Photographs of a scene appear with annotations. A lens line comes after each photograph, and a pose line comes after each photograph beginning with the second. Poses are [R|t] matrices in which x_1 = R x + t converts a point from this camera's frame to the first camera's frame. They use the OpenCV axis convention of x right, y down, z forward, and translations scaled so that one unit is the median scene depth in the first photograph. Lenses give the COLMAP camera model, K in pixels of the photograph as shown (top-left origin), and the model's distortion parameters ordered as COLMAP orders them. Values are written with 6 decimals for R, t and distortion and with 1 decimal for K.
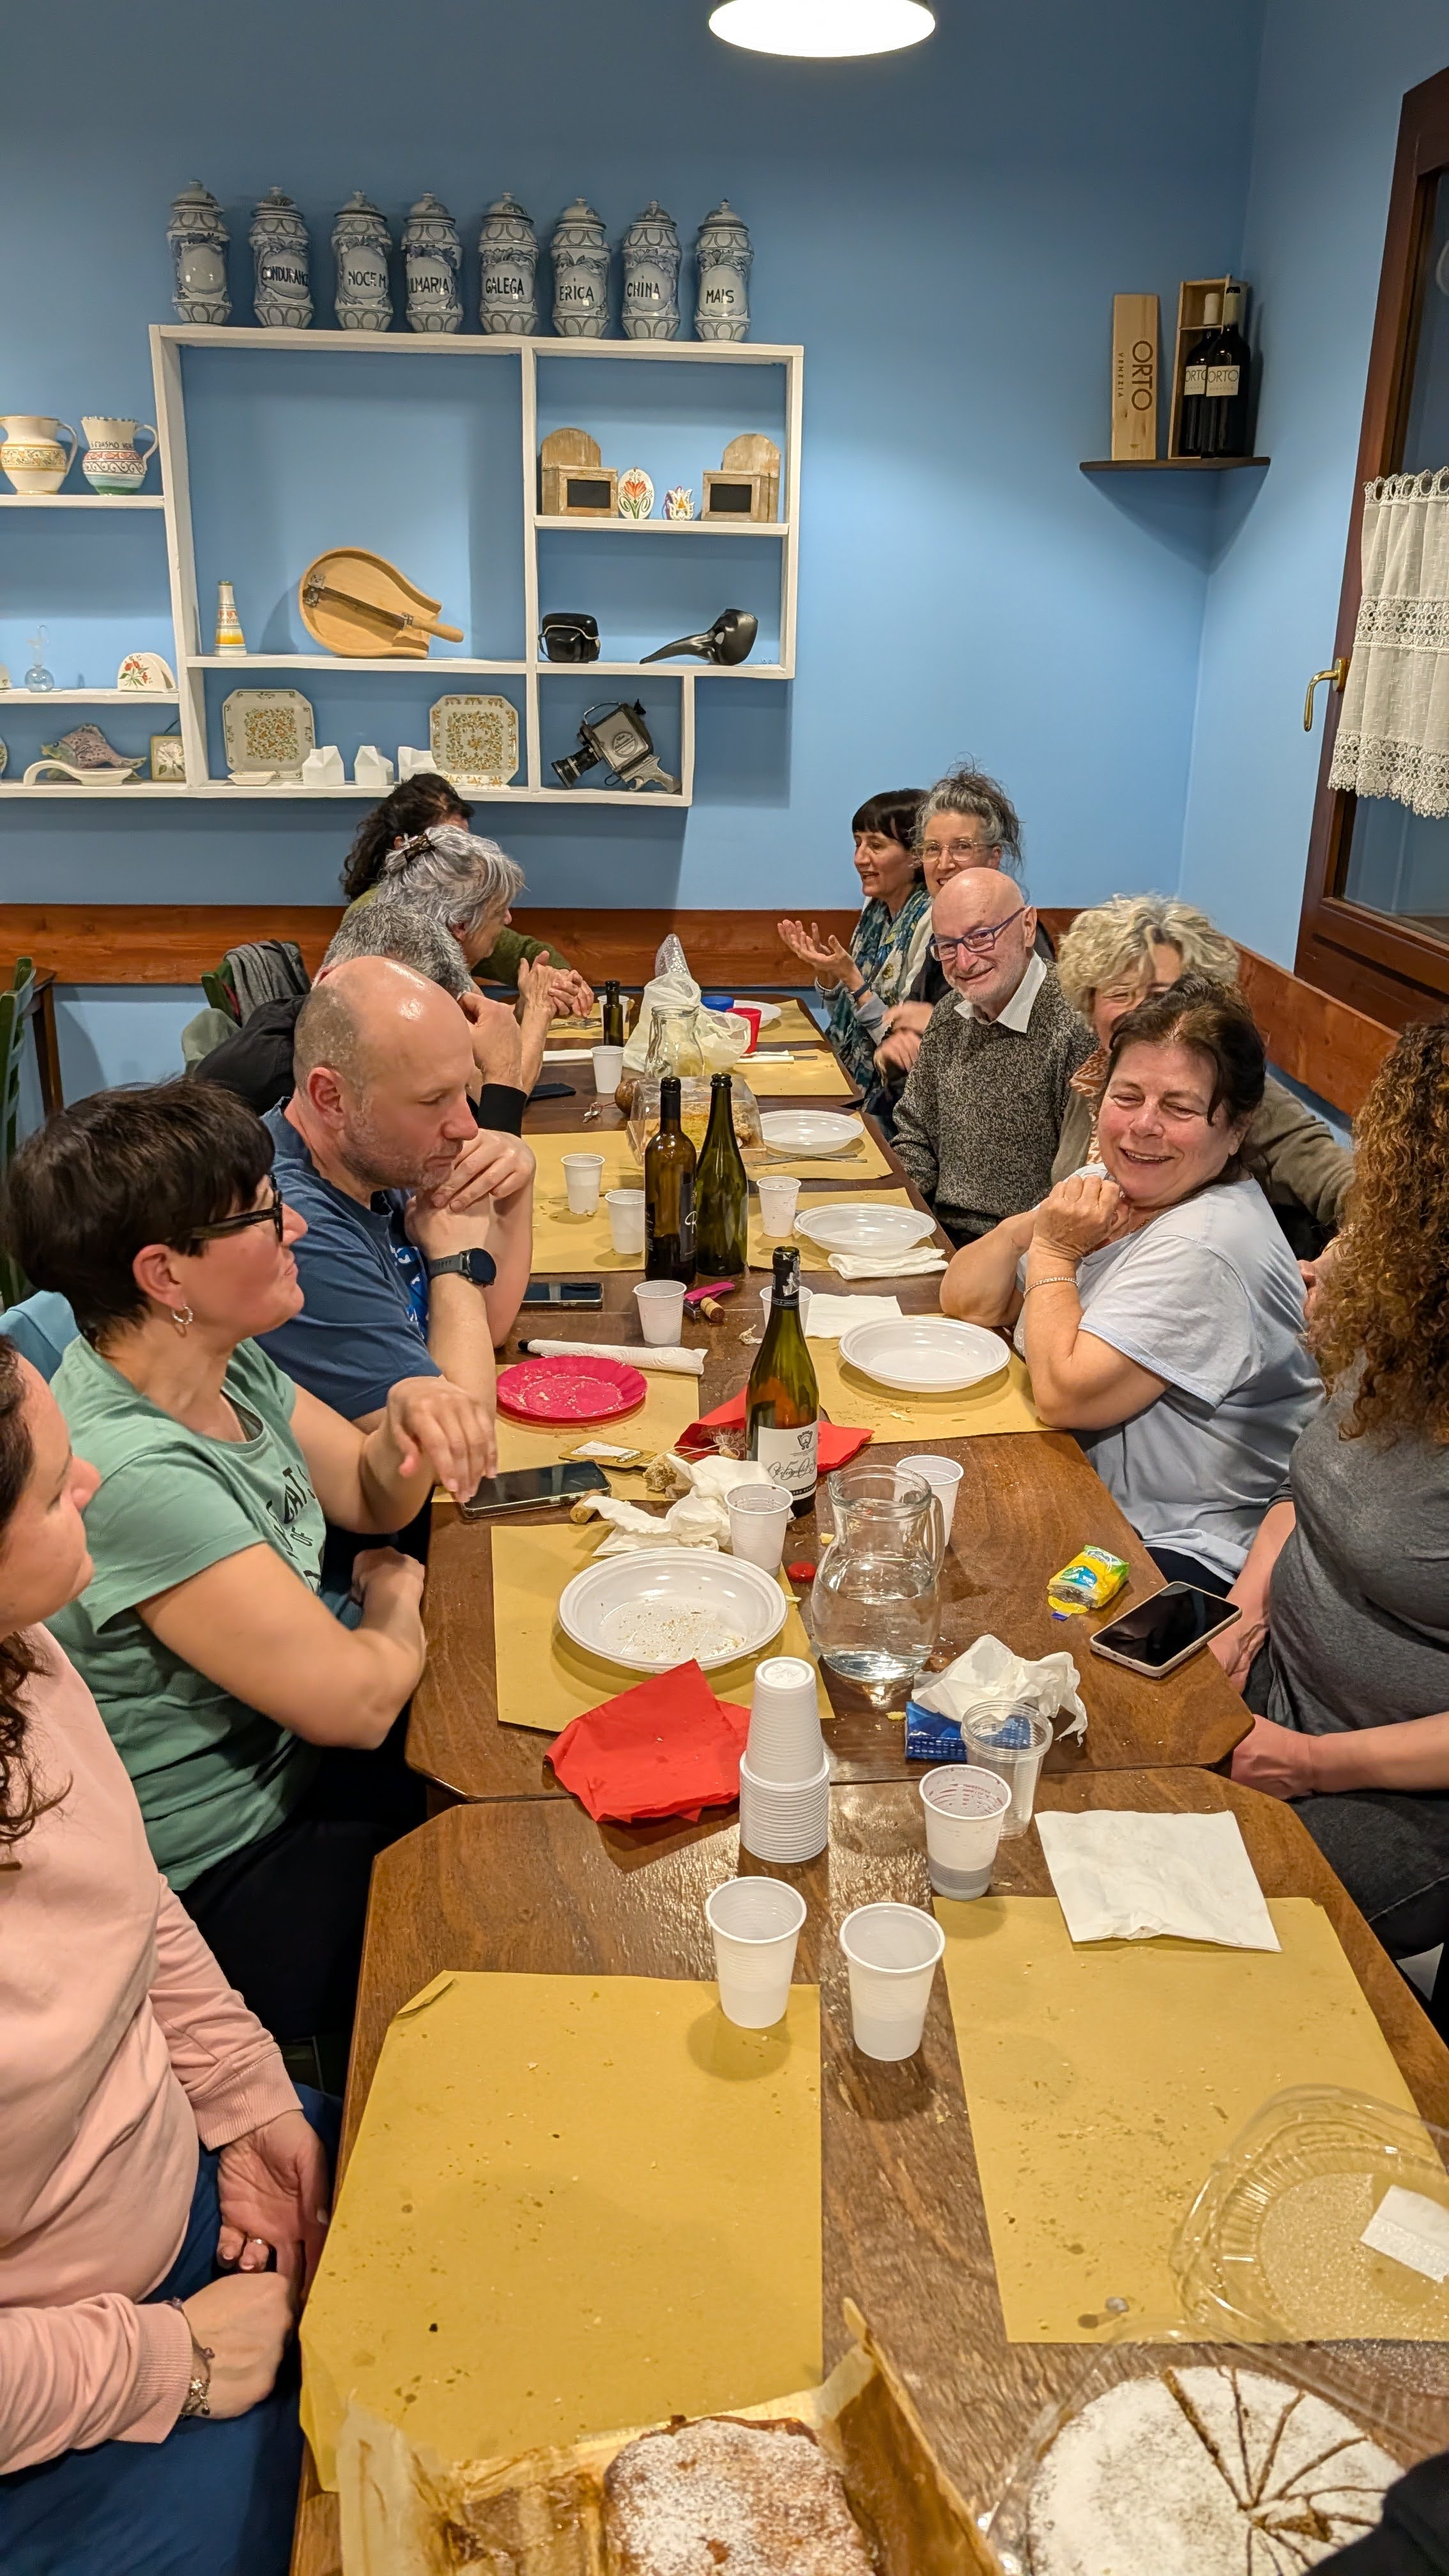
lens RADIAL K [[1870.3, 0, 723.1], [0, 1870.3, 1287.8], [0, 0, 1]] dist [-0.005500, -0.016641]
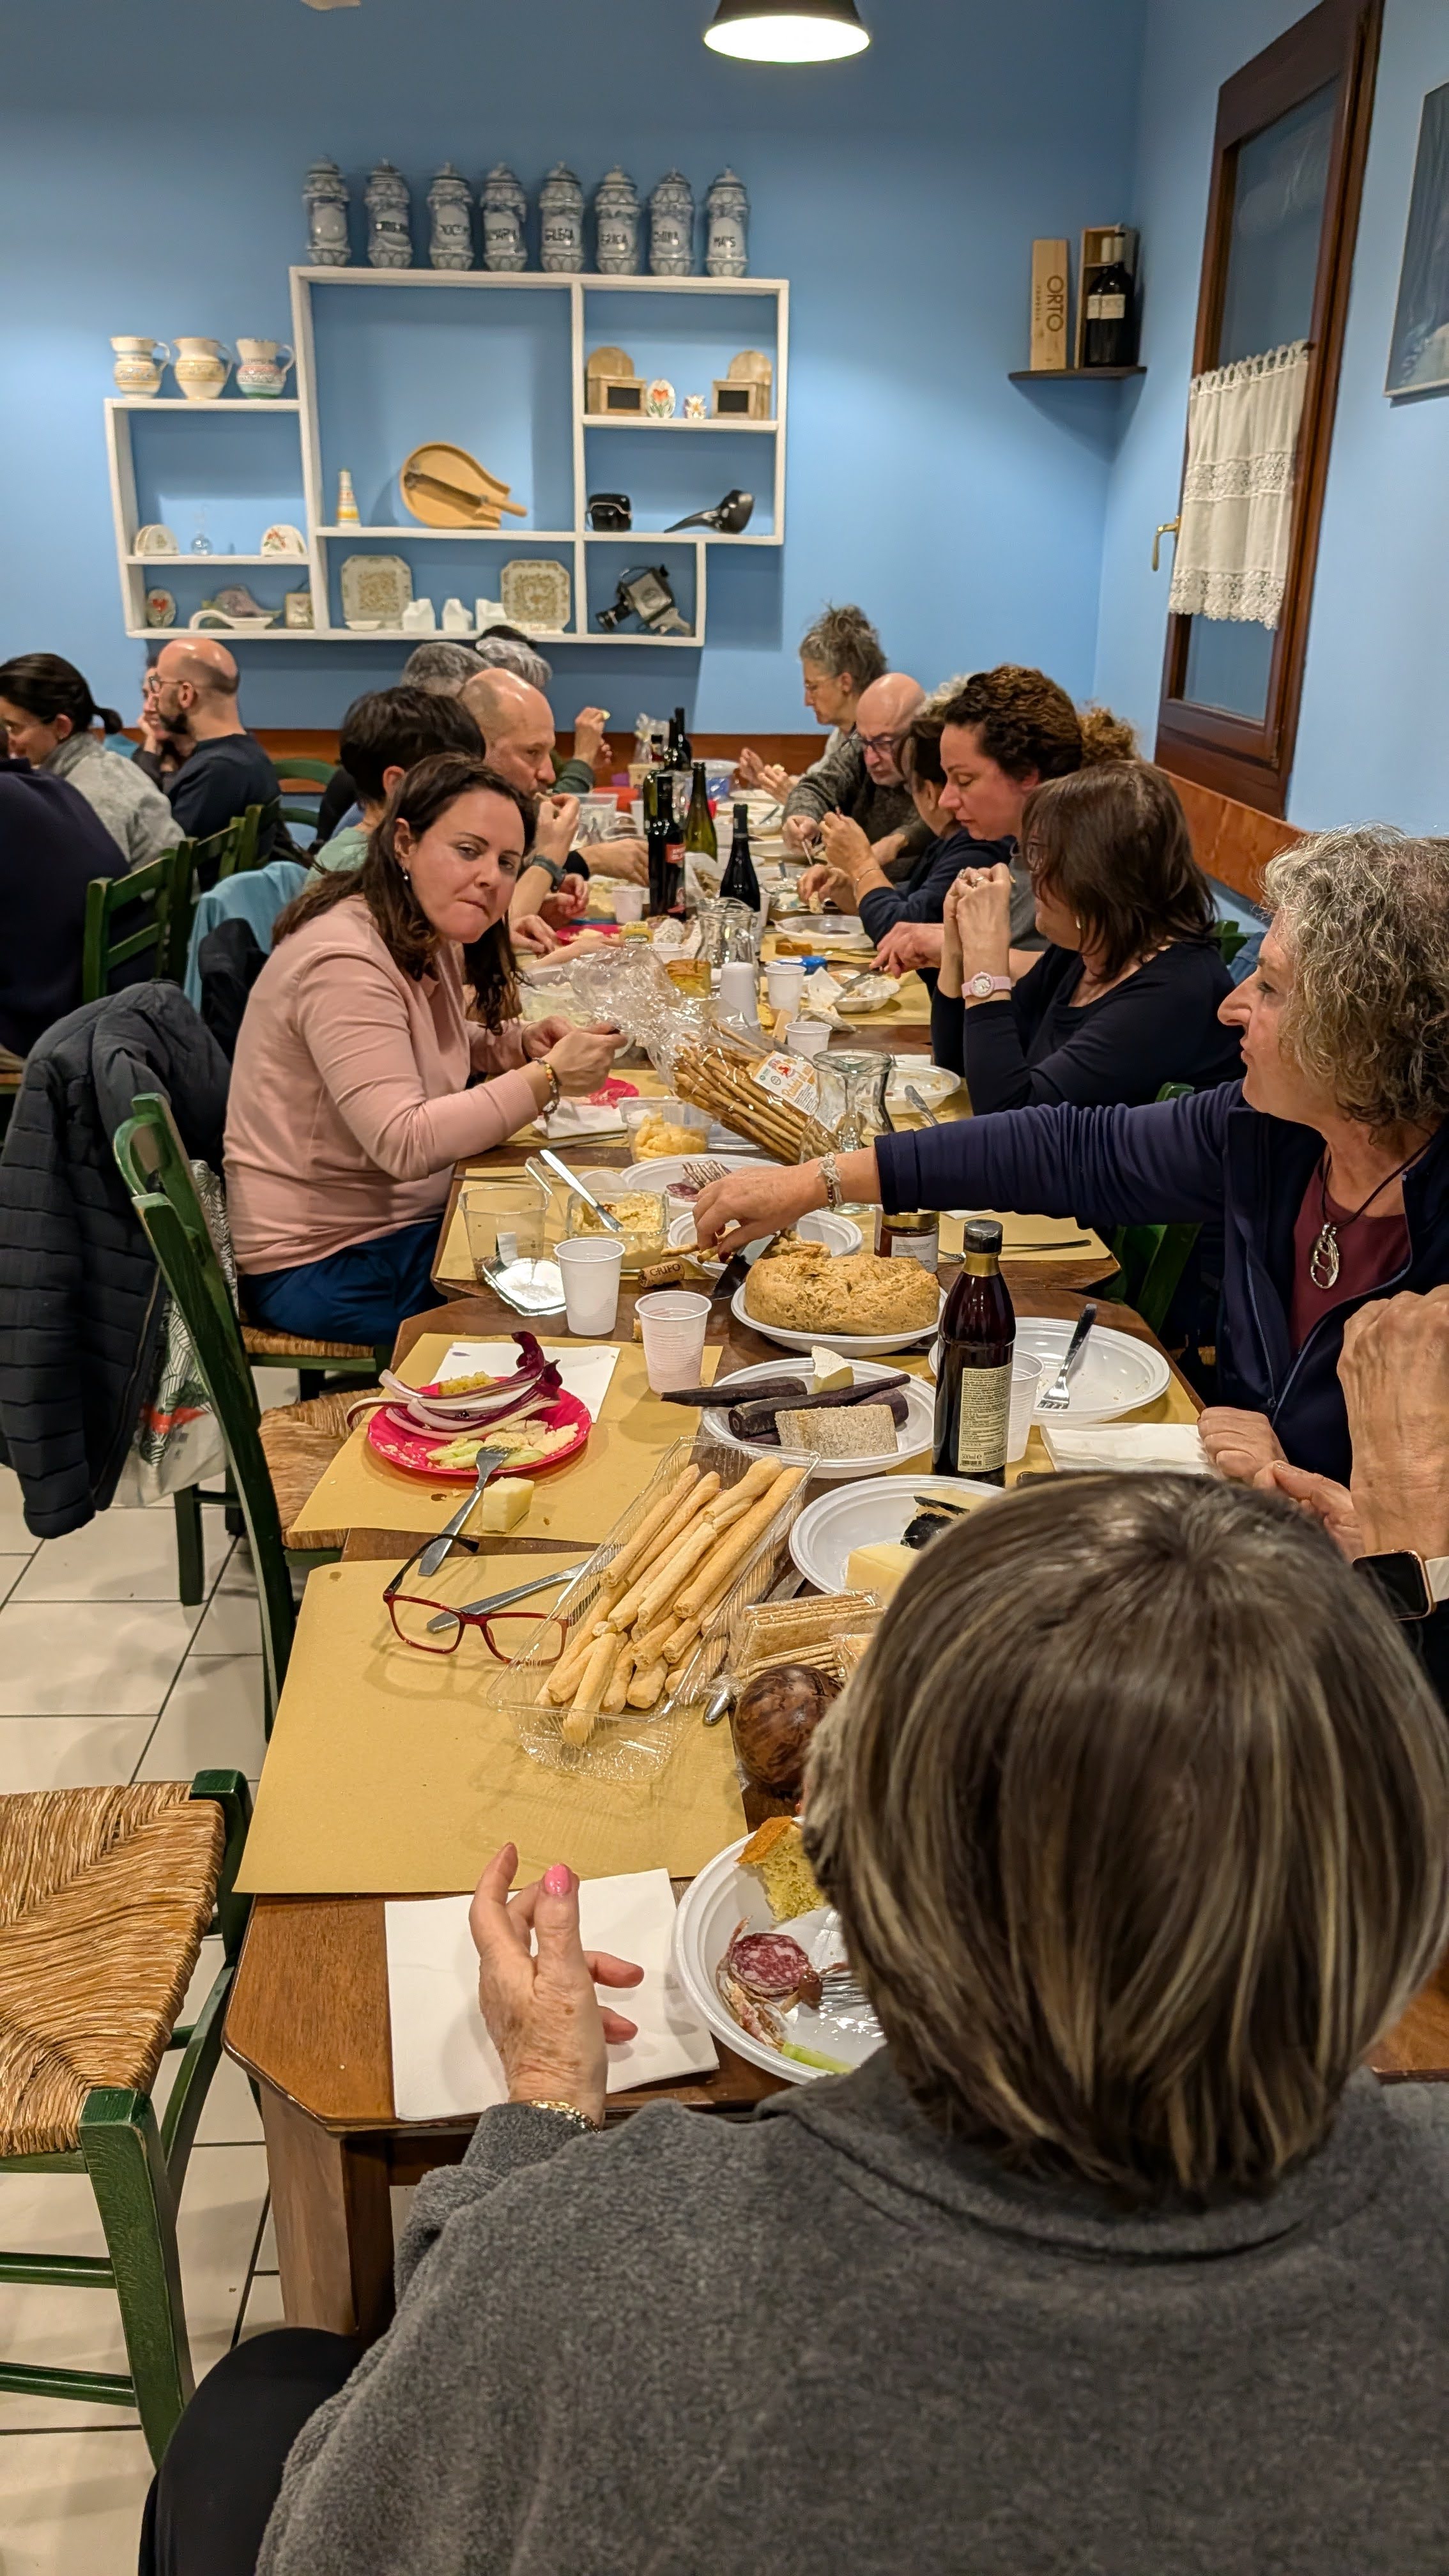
lens RADIAL K [[1870.3, 0, 735.1], [0, 1870.3, 1343.8], [0, 0, 1]] dist [-0.005500, -0.016641]
pose [[0.999935, 0.001659, -0.011301, 0.021046], [-0.001076, 0.998676, 0.051430, 0.164467], [0.011372, -0.051414, 0.998613, -0.327730]]
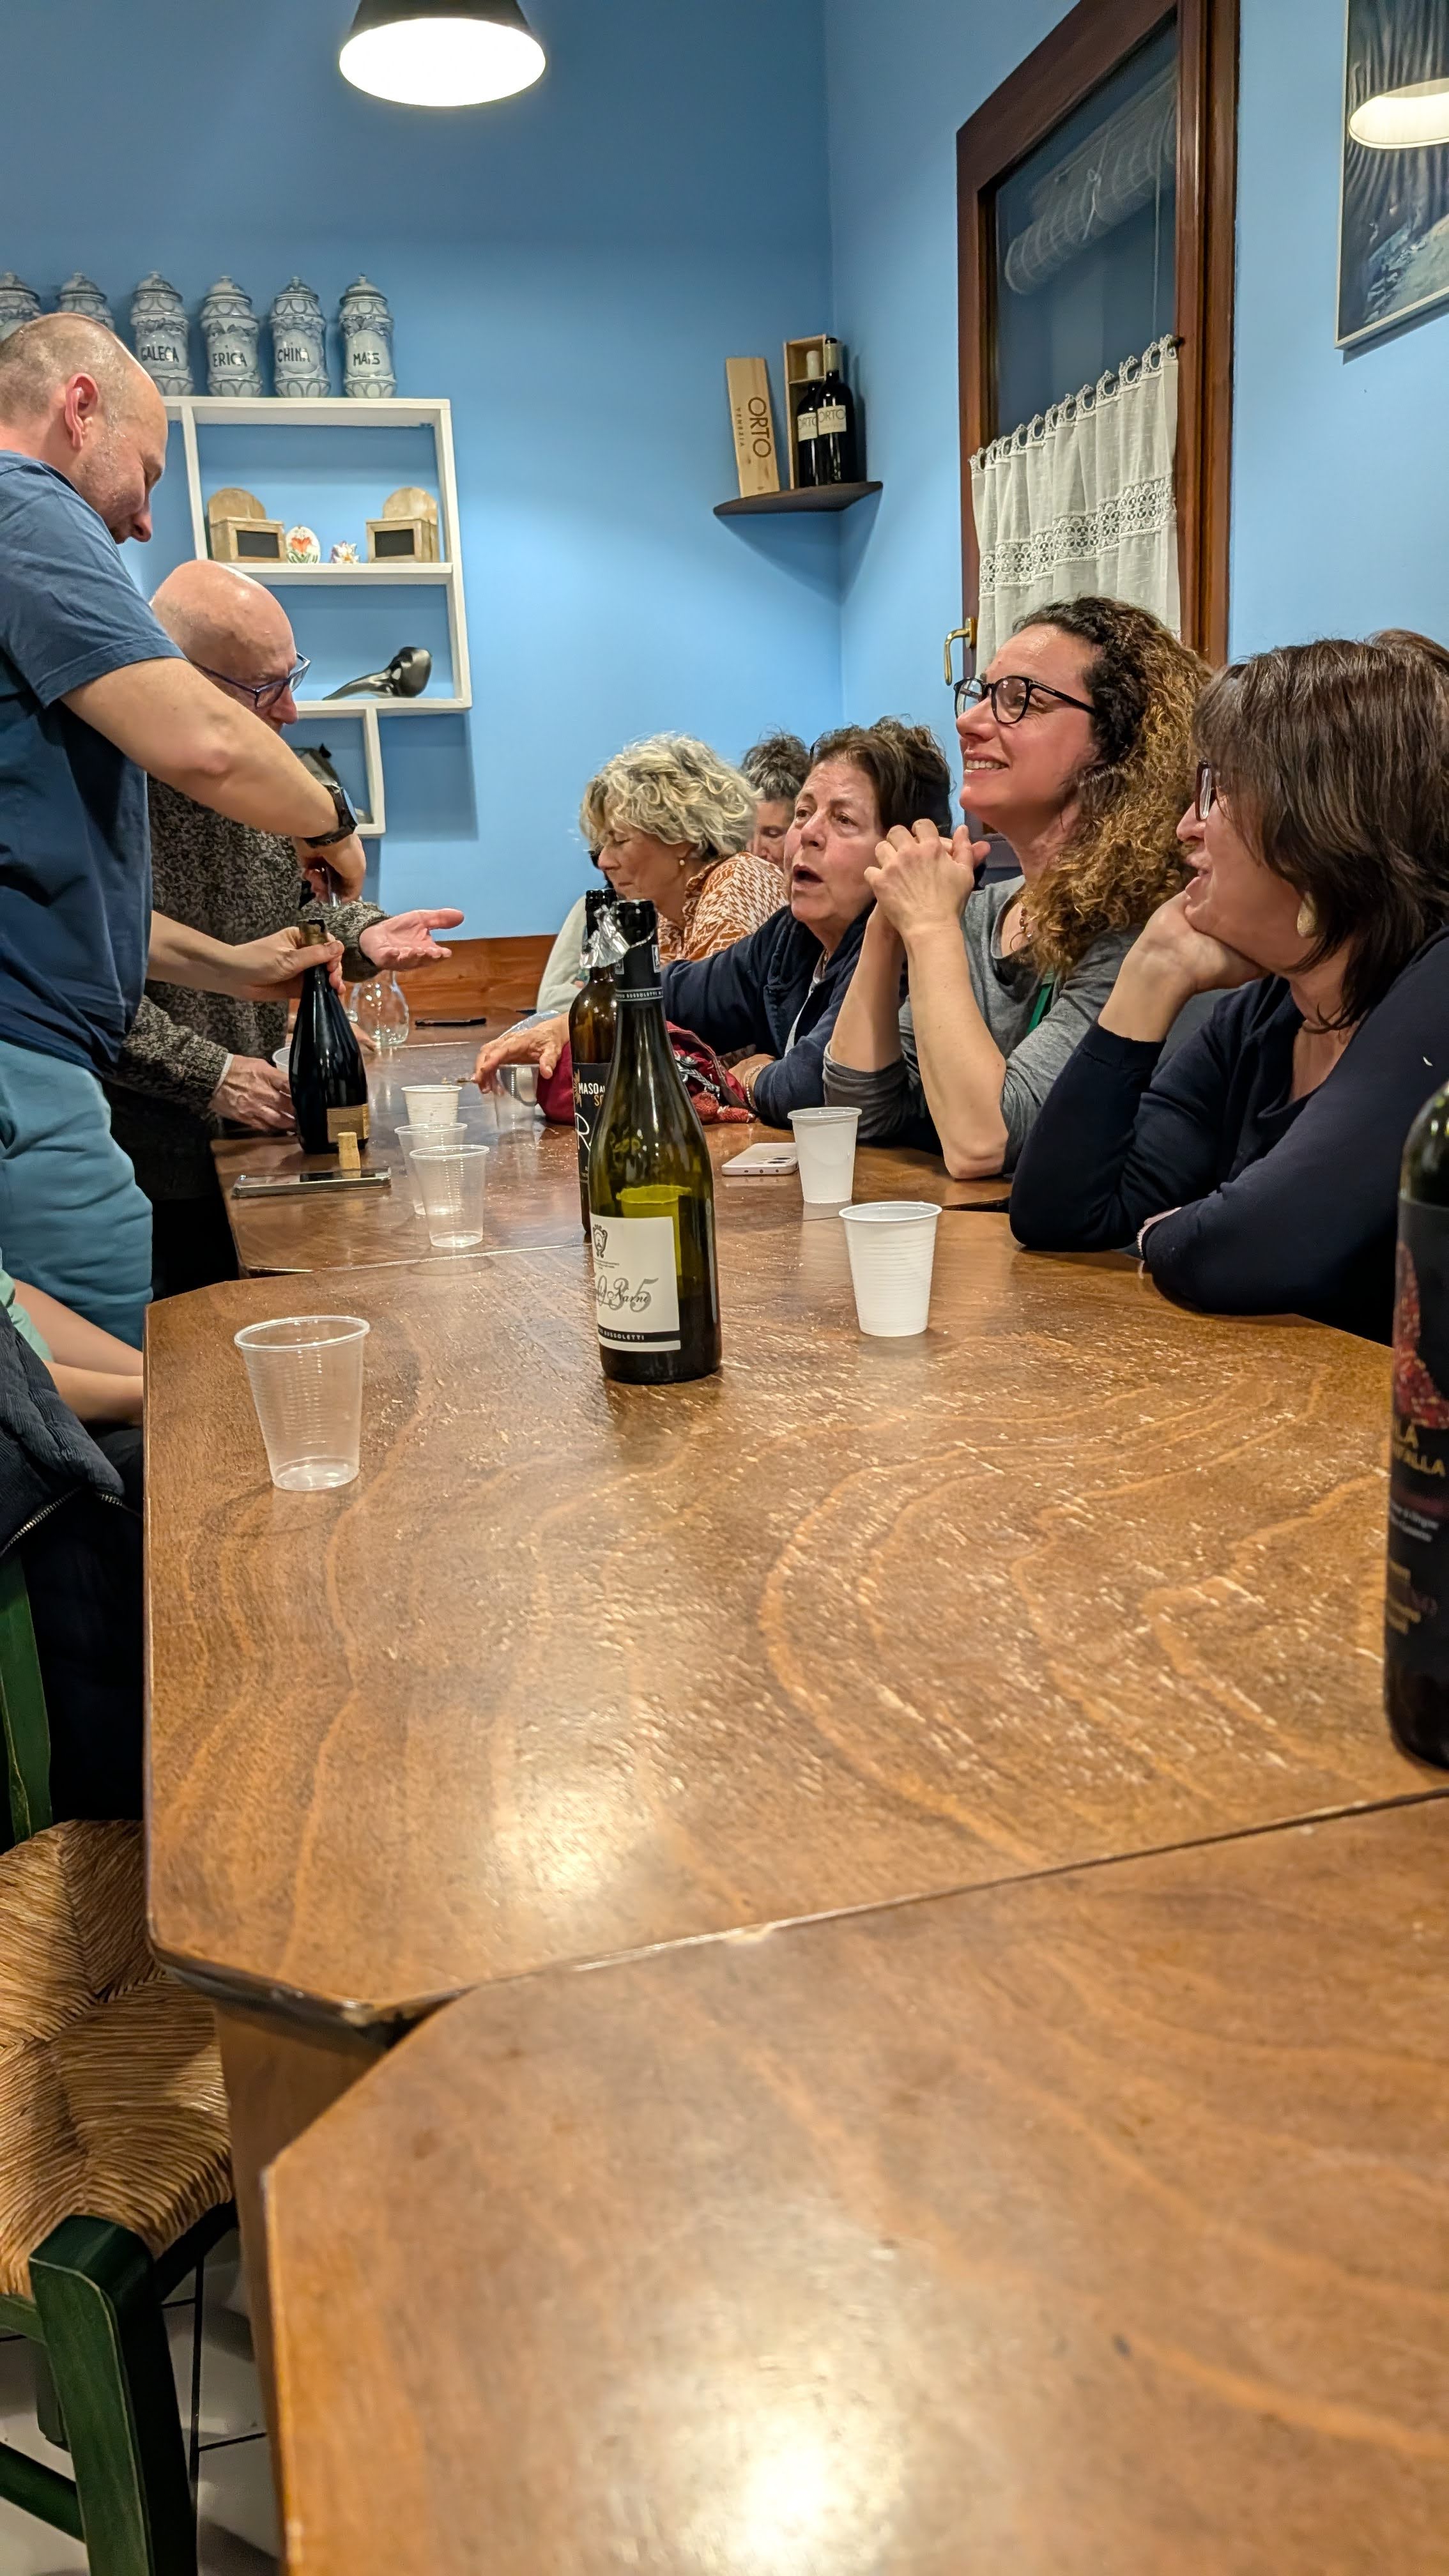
lens RADIAL K [[1870.3, 0, 727.2], [0, 1870.3, 1279.5], [0, 0, 1]] dist [-0.005500, -0.016641]
pose [[0.980866, -0.104353, 0.164356, -0.028768], [0.123611, 0.986030, -0.111651, 0.132342], [-0.150409, 0.129831, 0.980062, -0.013948]]
